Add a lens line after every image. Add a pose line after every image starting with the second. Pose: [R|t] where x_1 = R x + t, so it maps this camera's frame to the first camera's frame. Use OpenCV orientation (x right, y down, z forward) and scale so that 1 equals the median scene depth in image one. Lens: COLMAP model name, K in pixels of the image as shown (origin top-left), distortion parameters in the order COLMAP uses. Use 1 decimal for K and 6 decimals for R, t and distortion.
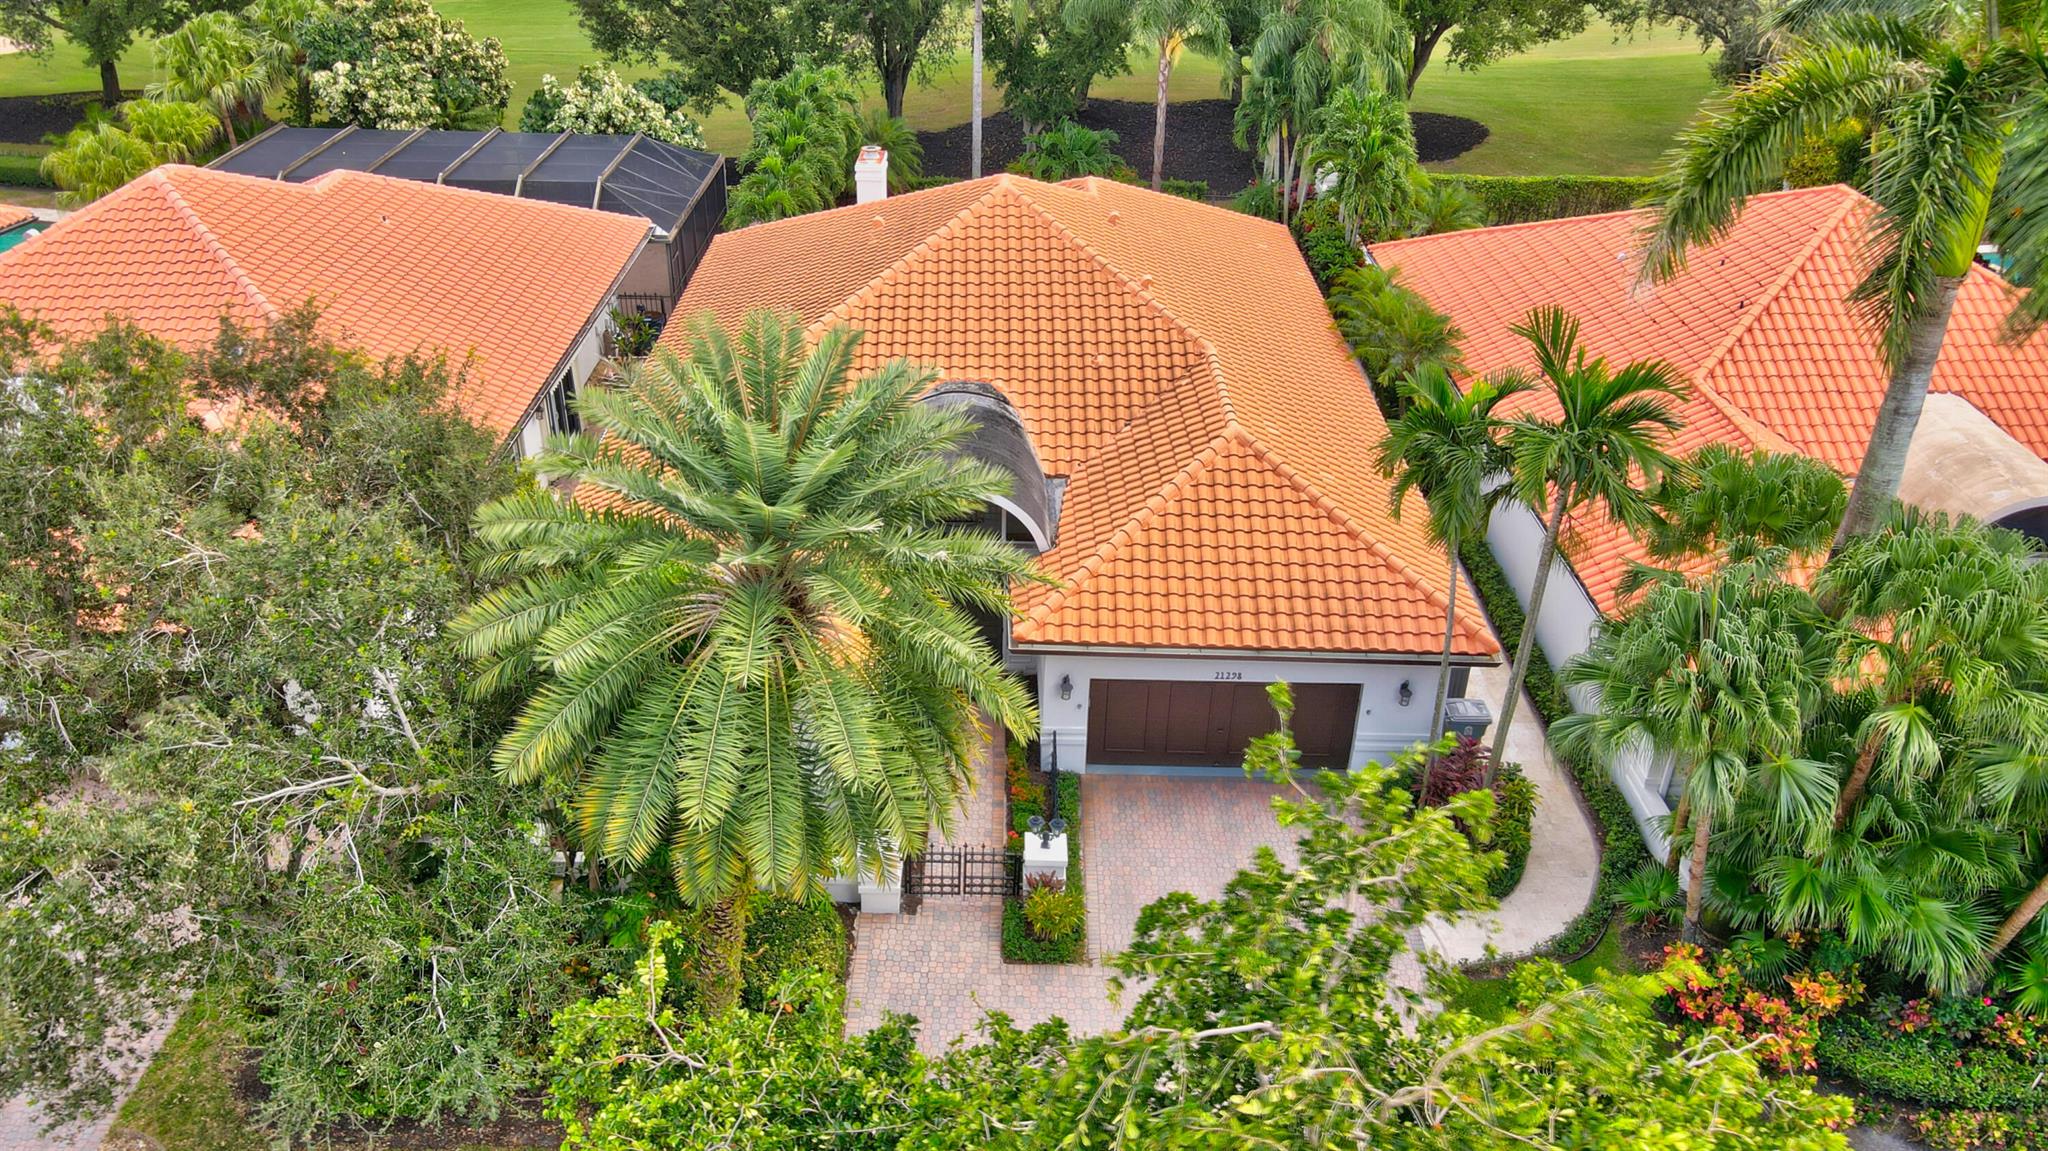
lens RADIAL K [[1504.7, 0, 1024.0], [0, 1504.7, 575.5], [0, 0, 1]] dist [-0.001646, 0.000646]
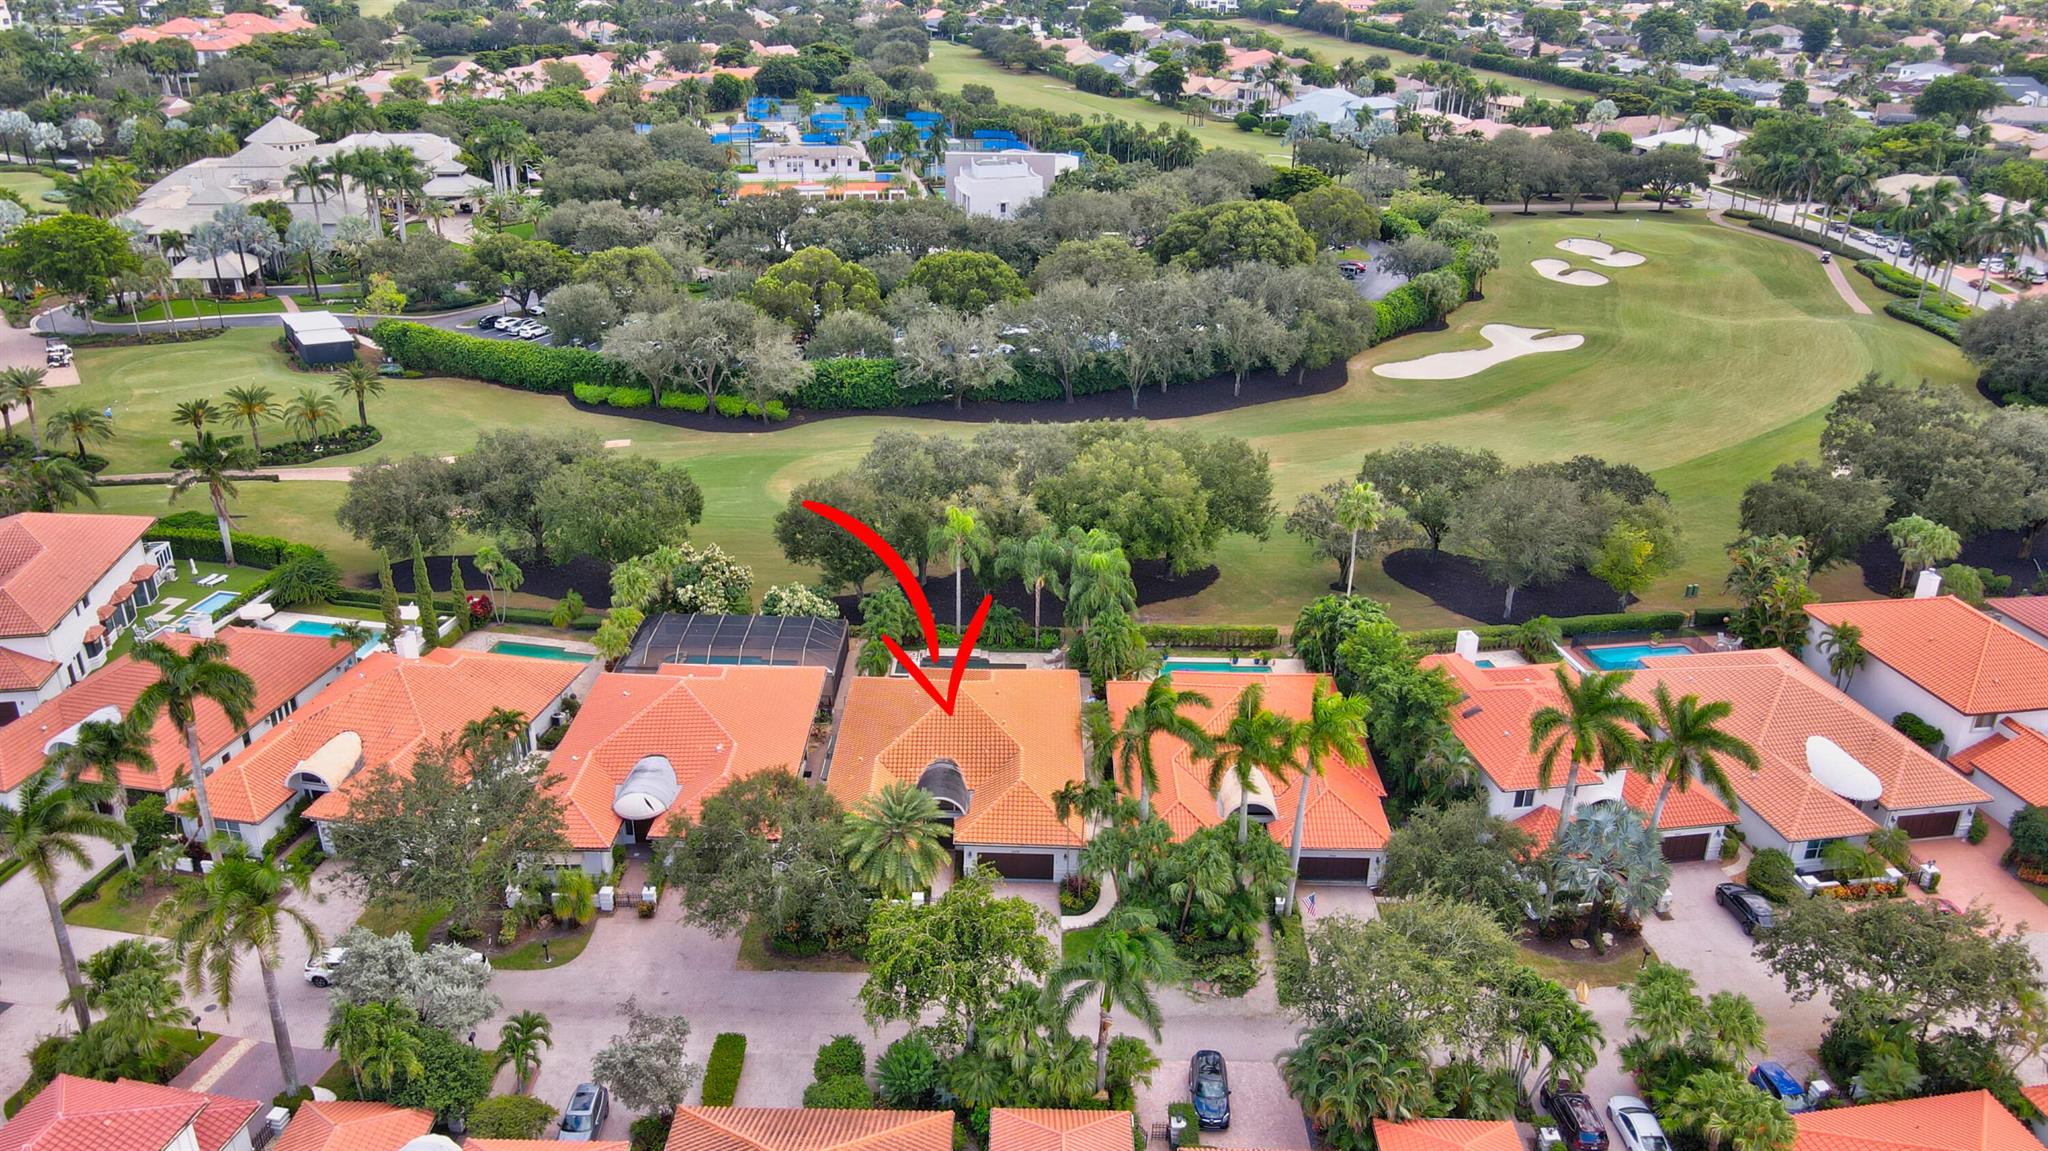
lens RADIAL K [[1504.7, 0, 1024.0], [0, 1504.7, 575.5], [0, 0, 1]] dist [-0.001646, 0.000646]
pose [[0.999887, 0.004840, -0.014216, 0.202235], [-0.006390, 0.993789, -0.111096, -0.185761], [0.013590, 0.111175, 0.993708, -2.582479]]
